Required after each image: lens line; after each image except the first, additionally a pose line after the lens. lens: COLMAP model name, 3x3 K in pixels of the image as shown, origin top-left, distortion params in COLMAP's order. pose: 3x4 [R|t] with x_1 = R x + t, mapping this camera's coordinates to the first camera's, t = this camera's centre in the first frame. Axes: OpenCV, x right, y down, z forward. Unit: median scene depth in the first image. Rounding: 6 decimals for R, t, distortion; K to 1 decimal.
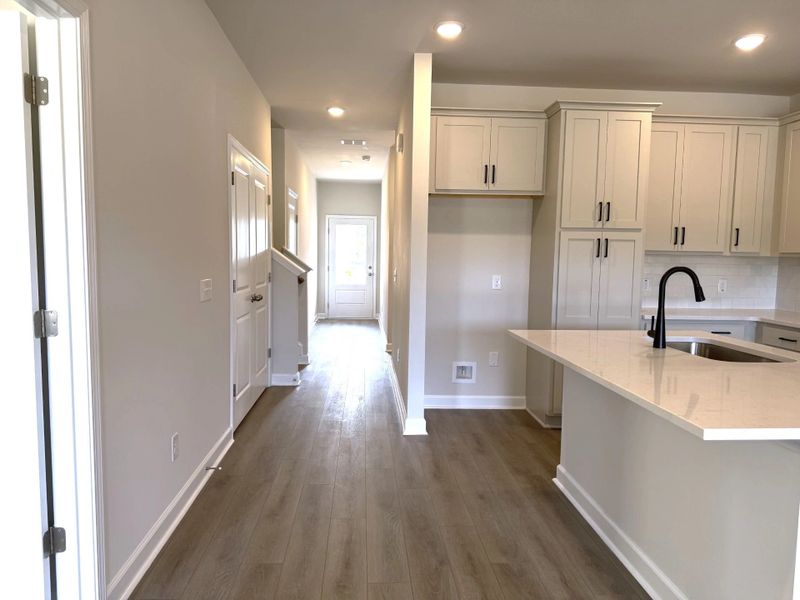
lens RADIAL K [[565.3, 0, 396.4], [0, 565.3, 301.2], [0, 0, 1]] dist [0.057594, -0.070322]
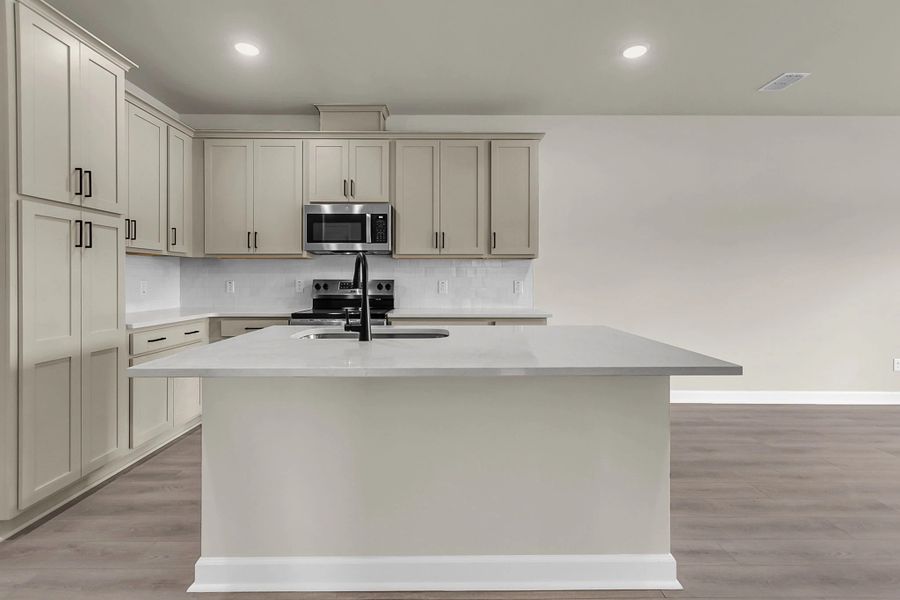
lens RADIAL K [[431.7, 0, 446.5], [0, 431.7, 278.9], [0, 0, 1]] dist [-0.000827, 0.001269]
pose [[0.054082, -0.015372, 0.998418, -0.142422], [0.082173, 0.996559, 0.010893, -0.007902], [-0.995150, 0.081454, 0.055159, 0.529482]]
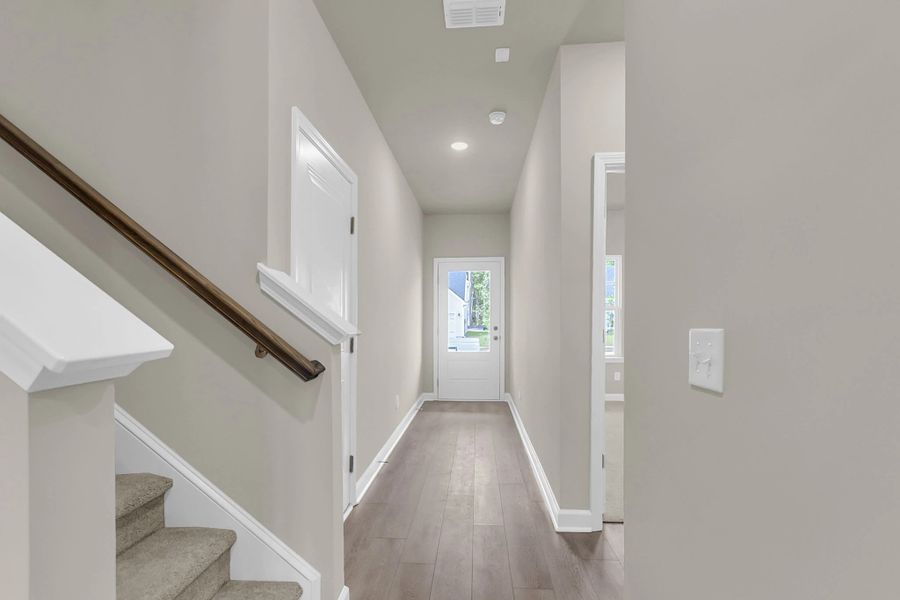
lens RADIAL K [[431.7, 0, 449.8], [0, 431.7, 308.5], [0, 0, 1]] dist [-0.000827, 0.001269]
pose [[0.992312, -0.019024, -0.122291, -0.099053], [0.005523, 0.993938, -0.109803, -0.066636], [0.123638, 0.108283, 0.986402, 1.210762]]
